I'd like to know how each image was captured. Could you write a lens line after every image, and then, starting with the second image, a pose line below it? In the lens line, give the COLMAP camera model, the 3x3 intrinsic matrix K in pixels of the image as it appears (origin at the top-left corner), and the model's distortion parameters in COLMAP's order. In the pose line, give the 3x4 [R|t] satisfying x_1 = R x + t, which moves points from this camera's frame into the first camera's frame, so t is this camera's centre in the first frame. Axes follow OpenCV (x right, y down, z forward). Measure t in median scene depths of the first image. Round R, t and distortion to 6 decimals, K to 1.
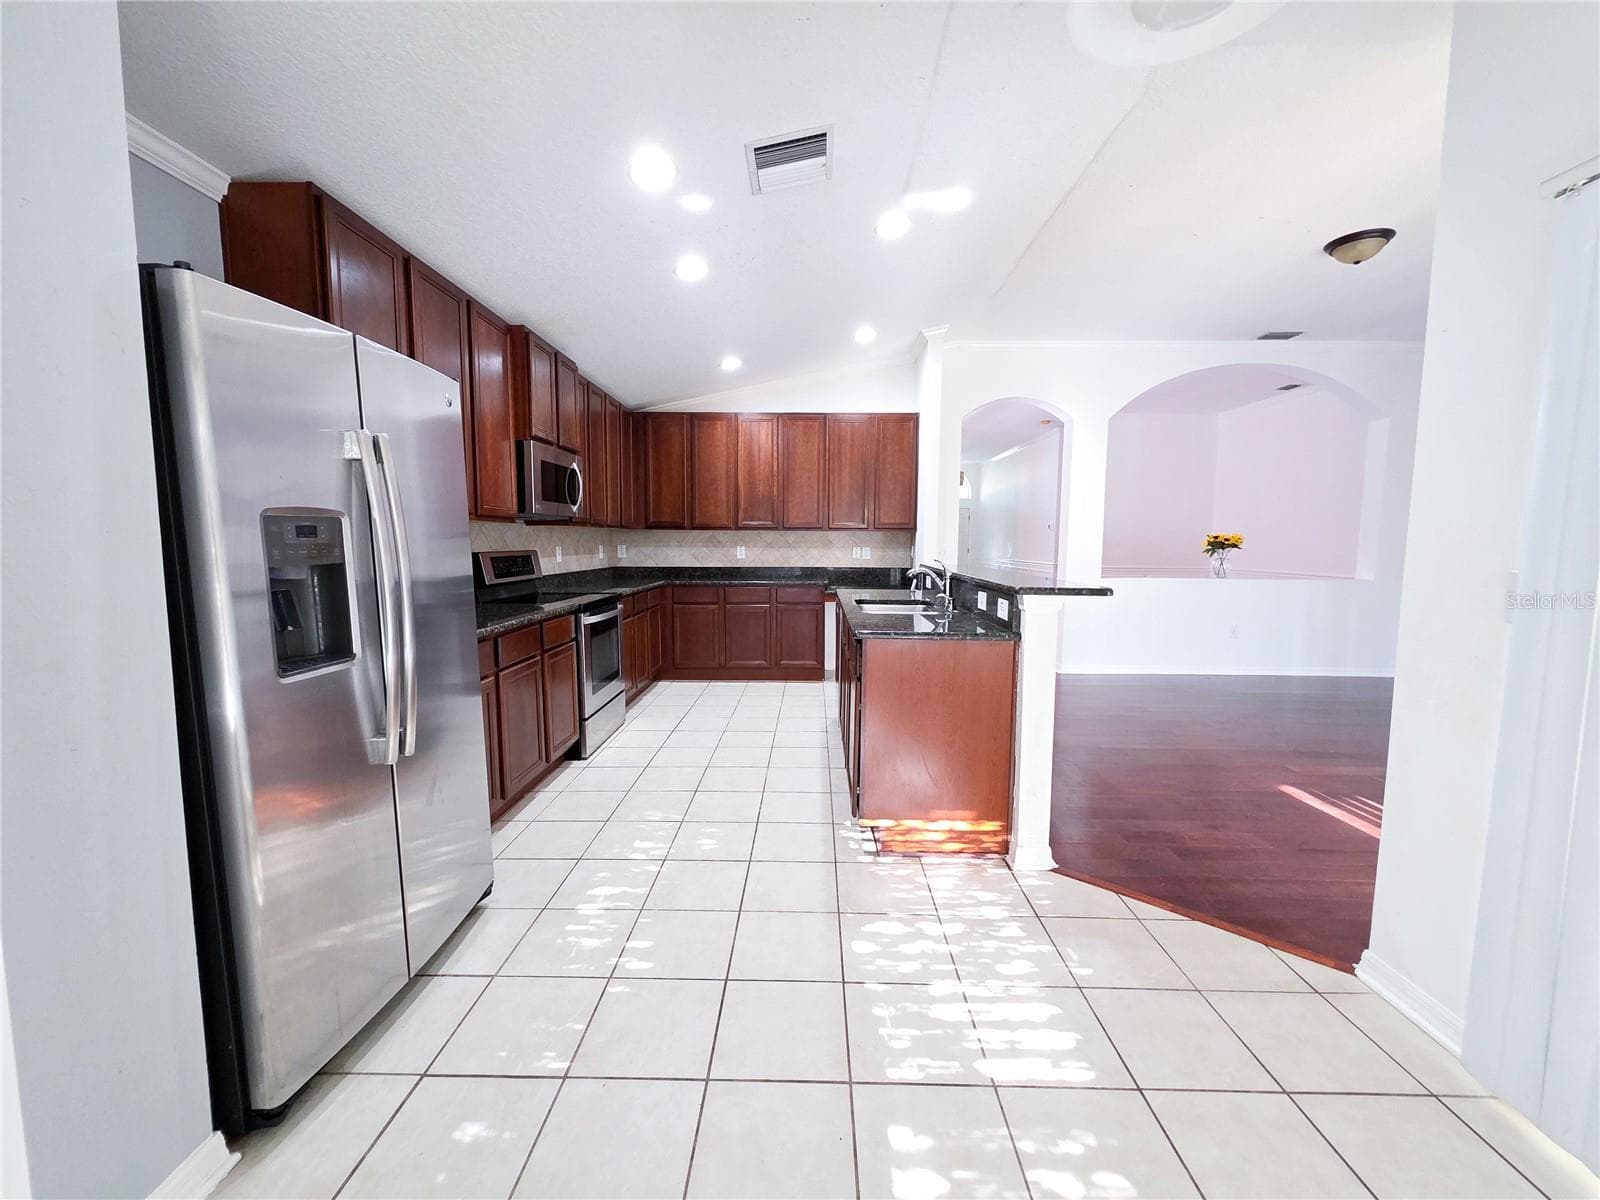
lens RADIAL K [[643.3, 0, 800.0], [0, 643.3, 600.0], [0, 0, 1]] dist [0.014338, 0.000052]
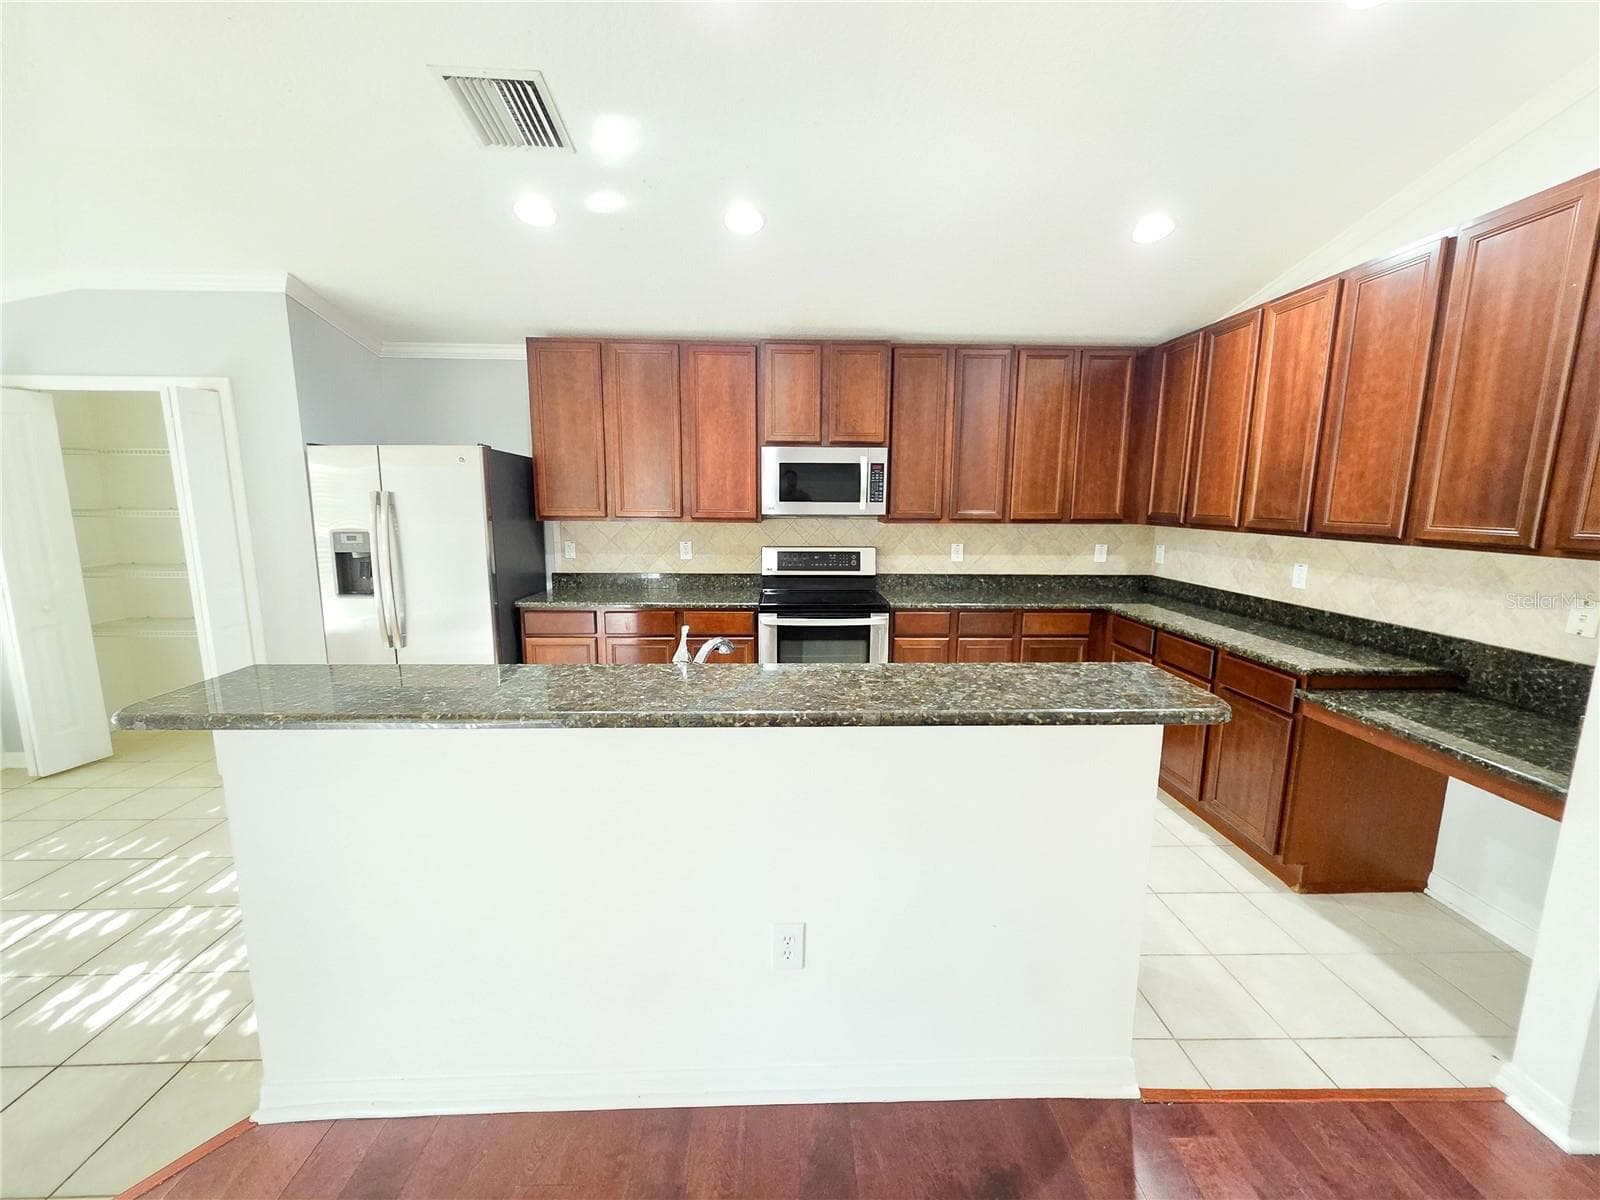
lens RADIAL K [[664.5, 0, 800.0], [0, 664.5, 600.0], [0, 0, 1]] dist [0.017362, 0.000167]
pose [[0.039027, 0.151383, -0.987704, 0.443138], [-0.098720, 0.984206, 0.146946, -0.100912], [0.994350, 0.091771, 0.053355, 0.628091]]
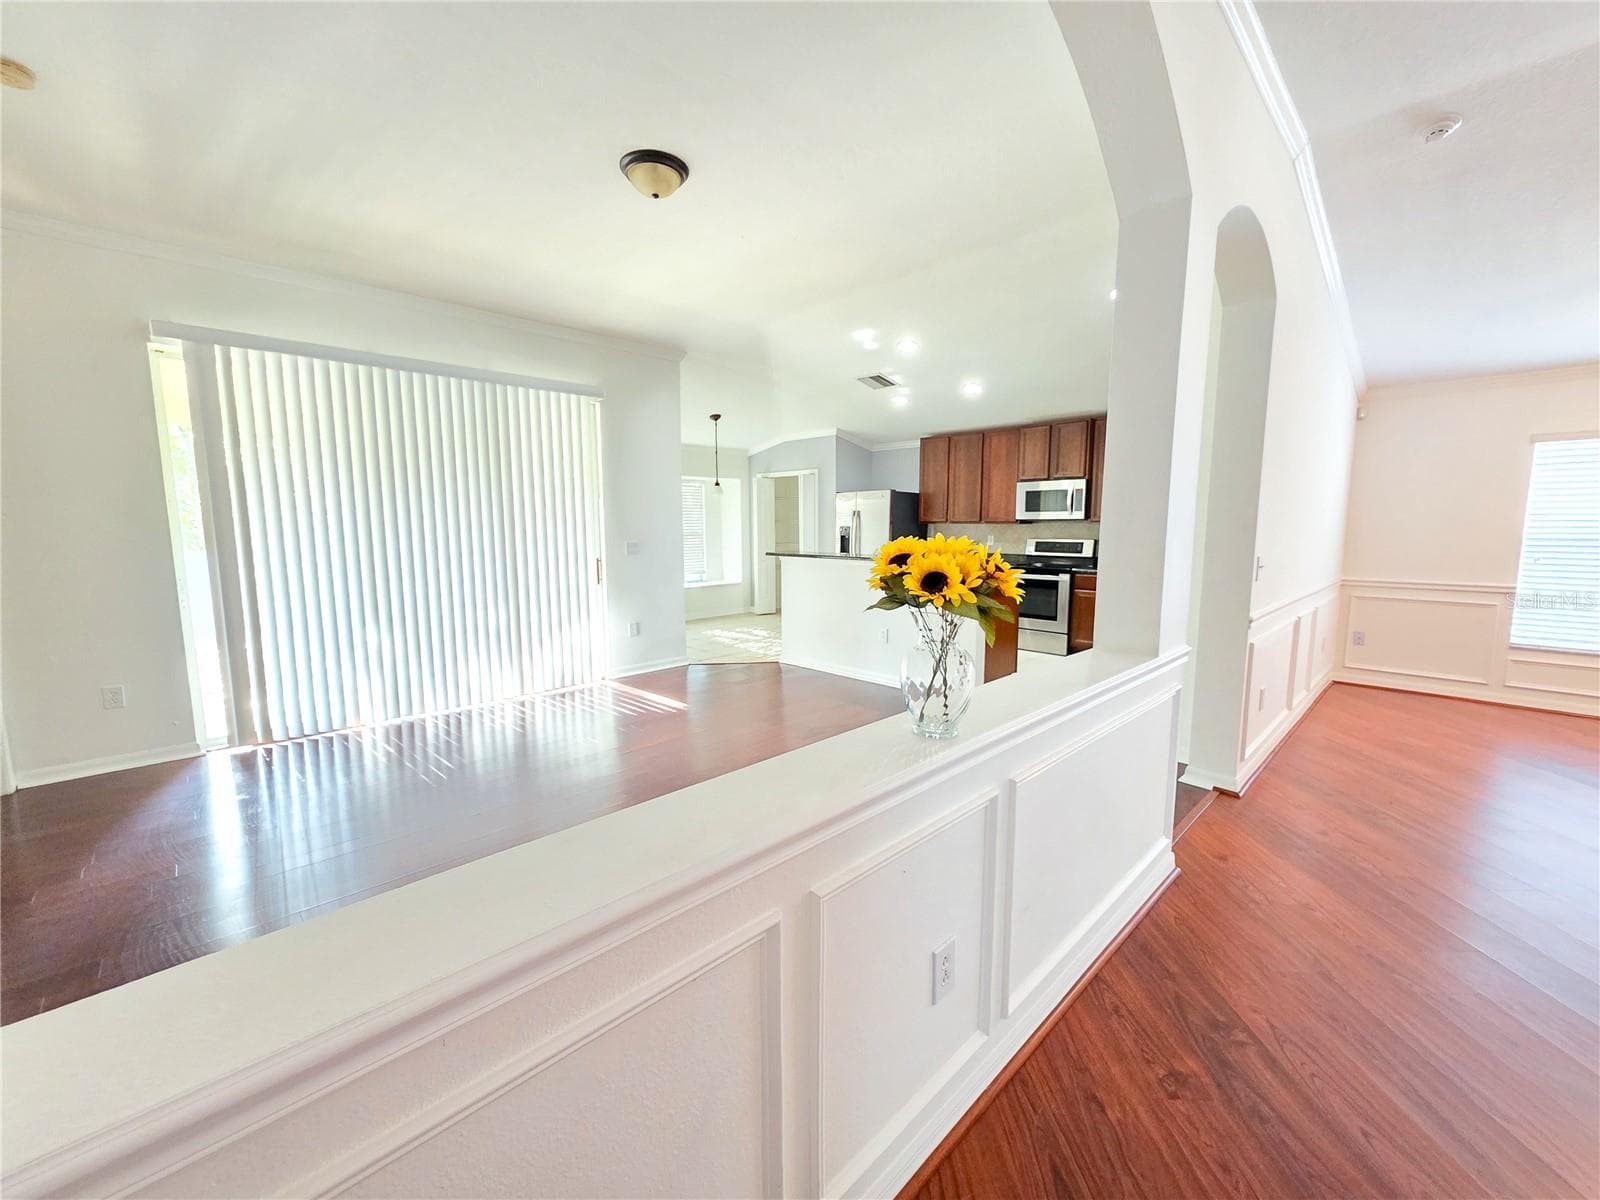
lens RADIAL K [[643.3, 0, 800.0], [0, 643.3, 600.0], [0, 0, 1]] dist [0.014338, 0.000052]
pose [[-0.701499, 0.078645, -0.708318, 0.915265], [-0.072167, 0.980945, 0.180387, -0.123726], [0.709007, 0.177659, -0.682456, 1.182845]]
